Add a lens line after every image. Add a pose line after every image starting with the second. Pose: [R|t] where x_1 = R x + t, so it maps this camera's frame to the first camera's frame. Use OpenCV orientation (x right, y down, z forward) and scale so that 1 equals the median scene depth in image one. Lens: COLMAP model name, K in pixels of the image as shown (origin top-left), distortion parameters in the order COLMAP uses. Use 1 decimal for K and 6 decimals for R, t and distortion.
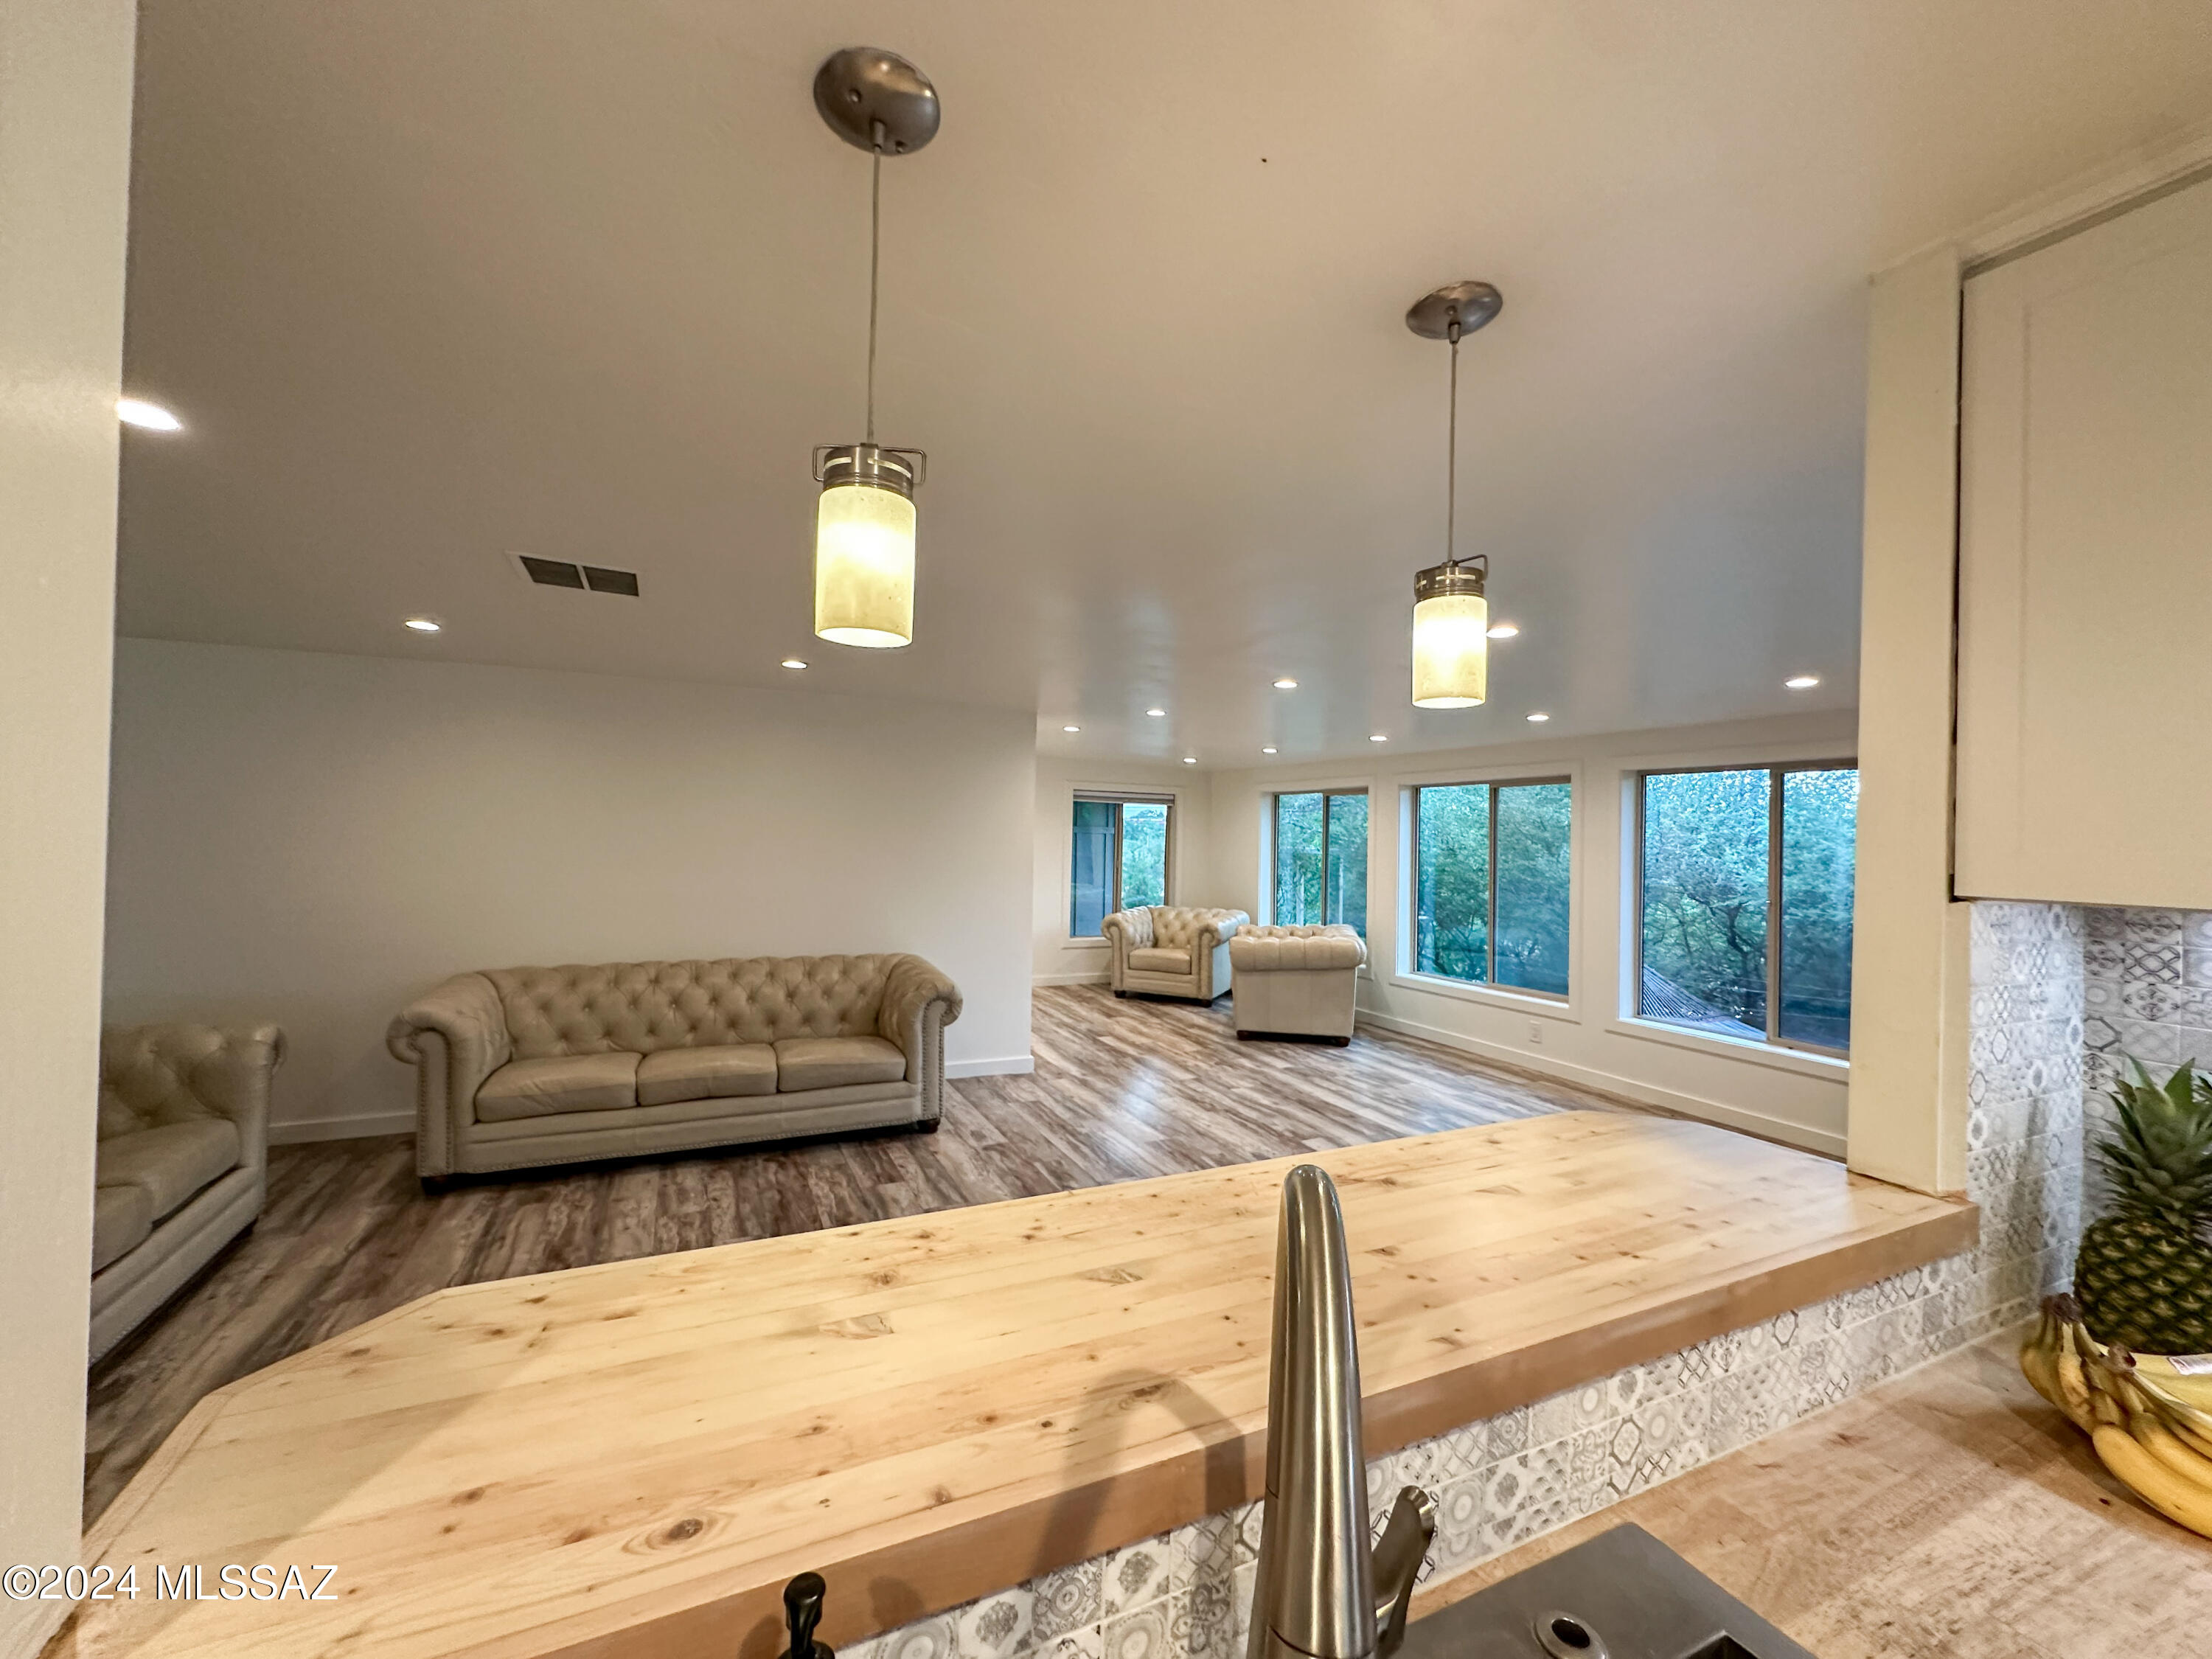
lens RADIAL K [[905.9, 0, 1110.4], [0, 905.9, 833.9], [0, 0, 1]] dist [-0.003688, 0.000338]
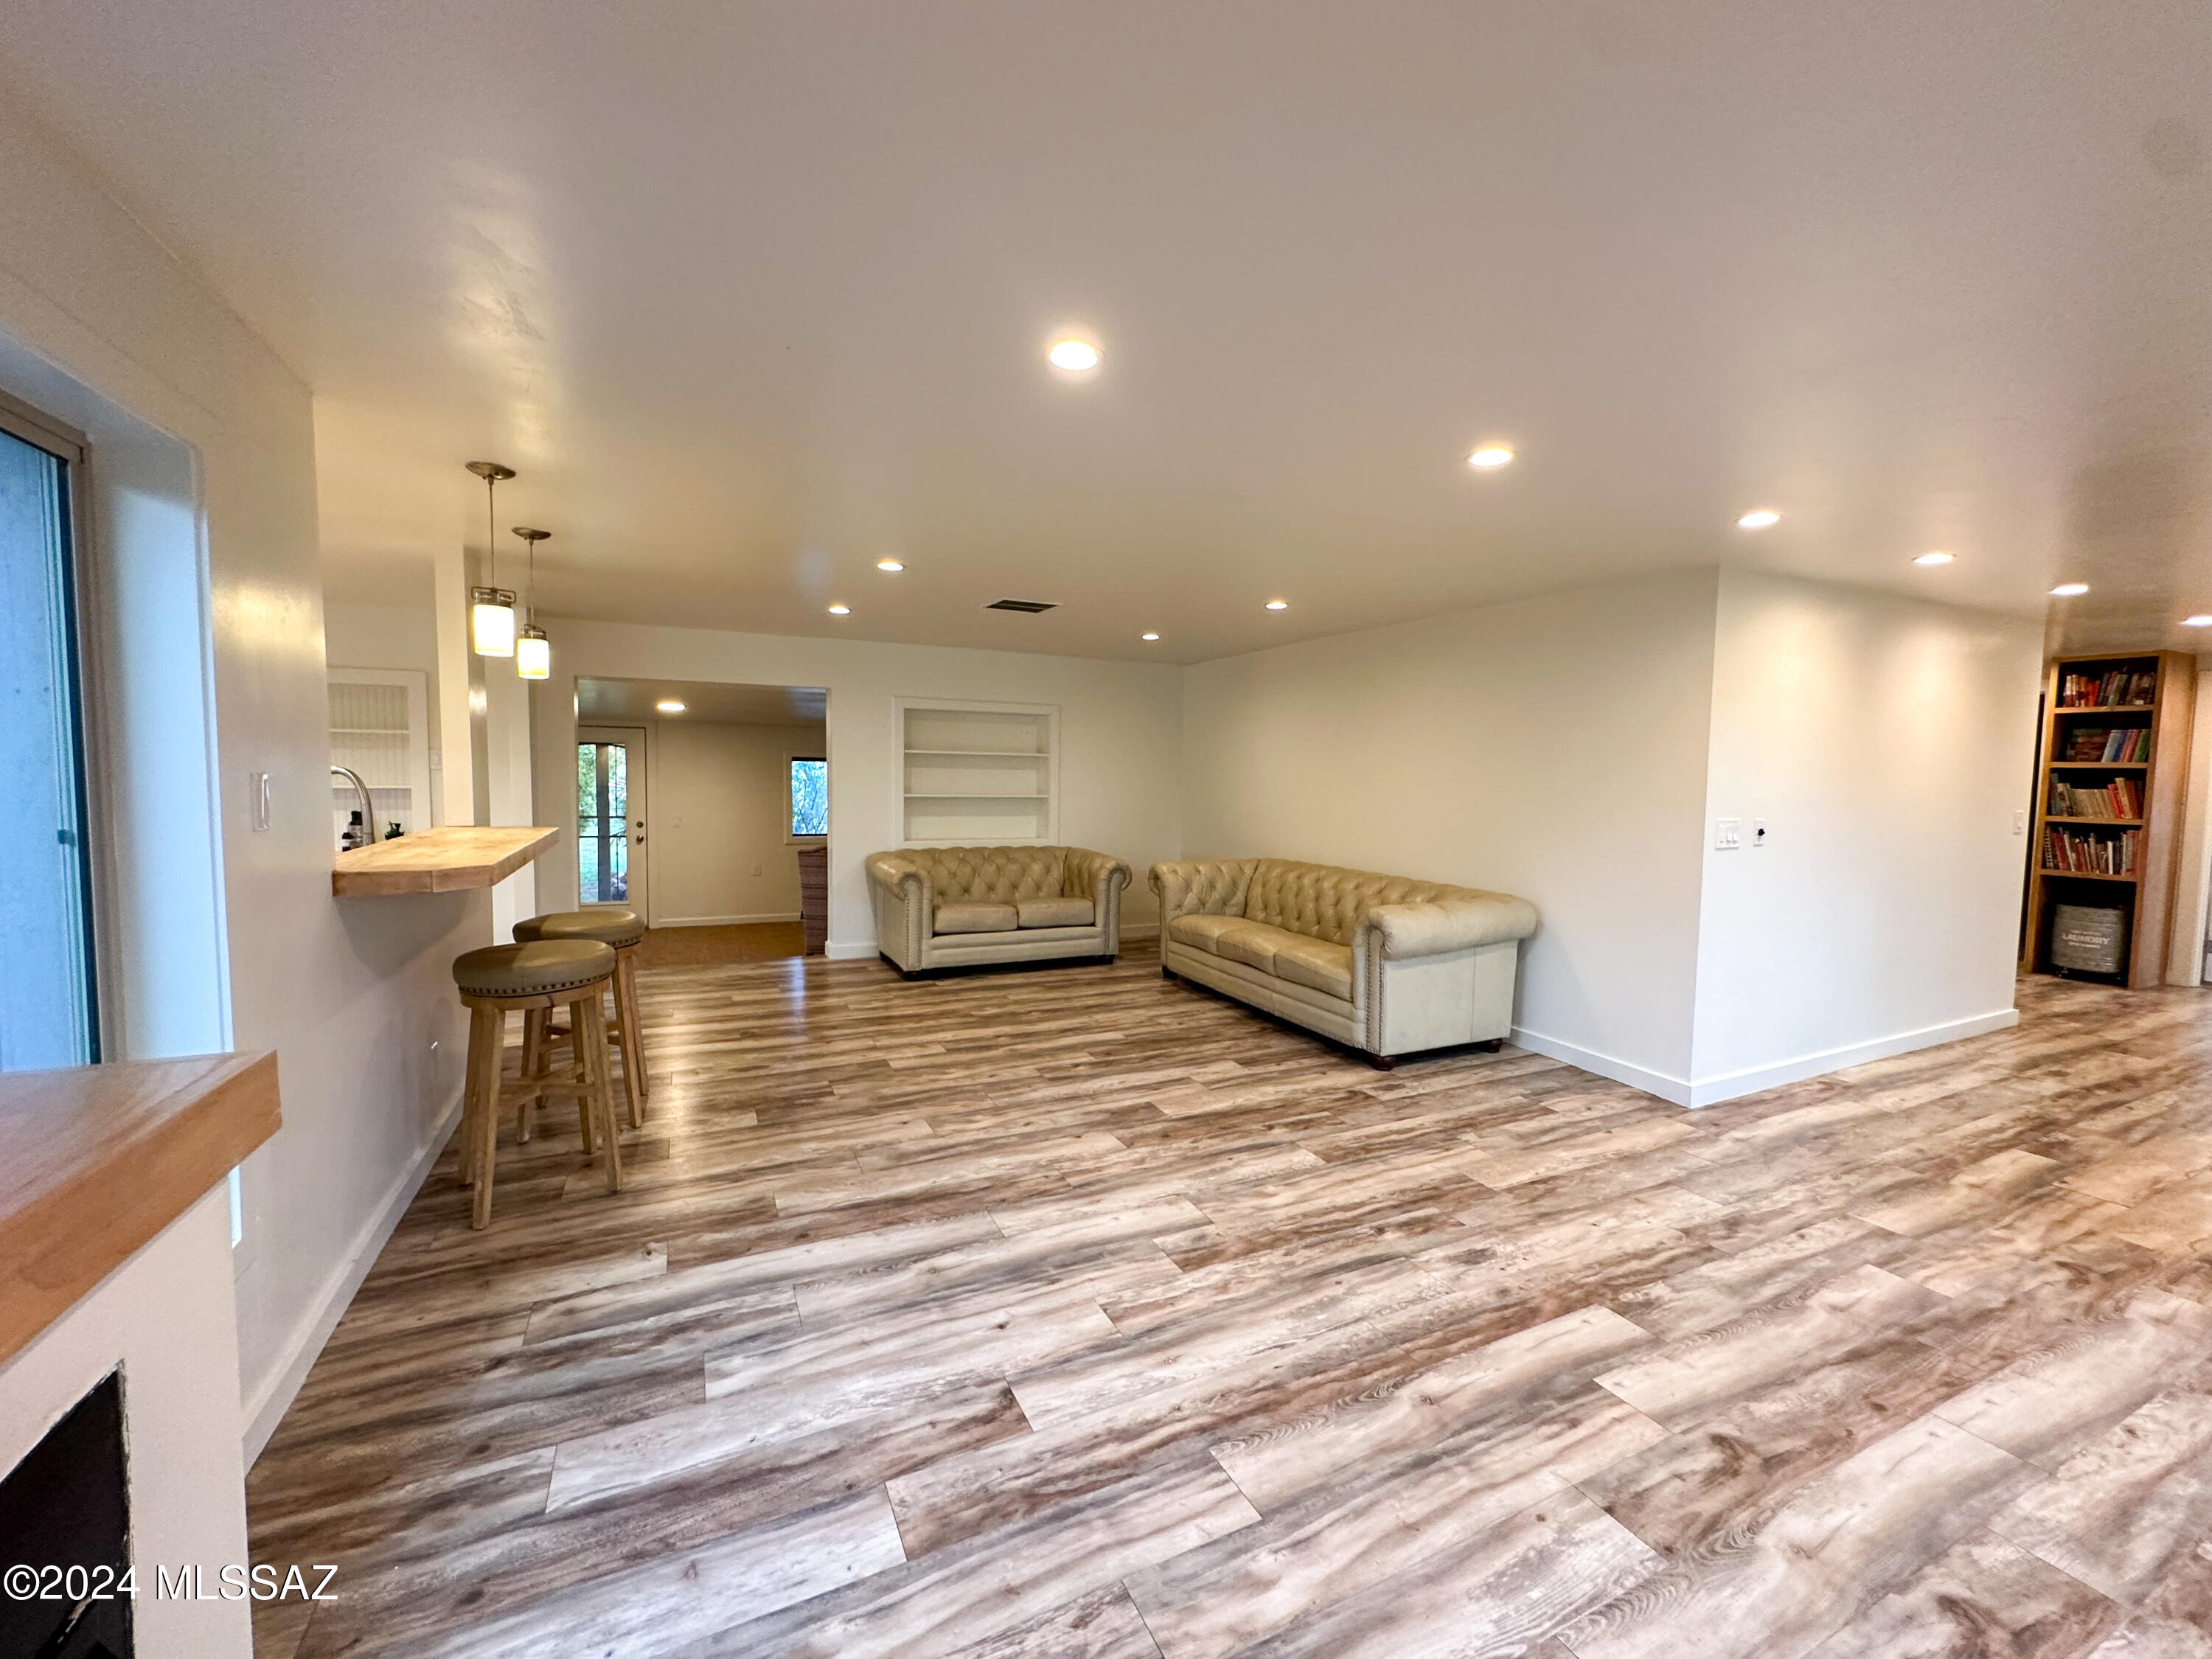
lens RADIAL K [[905.9, 0, 1101.4], [0, 905.9, 828.5], [0, 0, 1]] dist [-0.003688, 0.000338]
pose [[-0.008252, 0.042721, -0.999053, 0.641246], [-0.016816, 0.998940, 0.042855, 0.037108], [0.999825, 0.017154, -0.007525, 0.619431]]
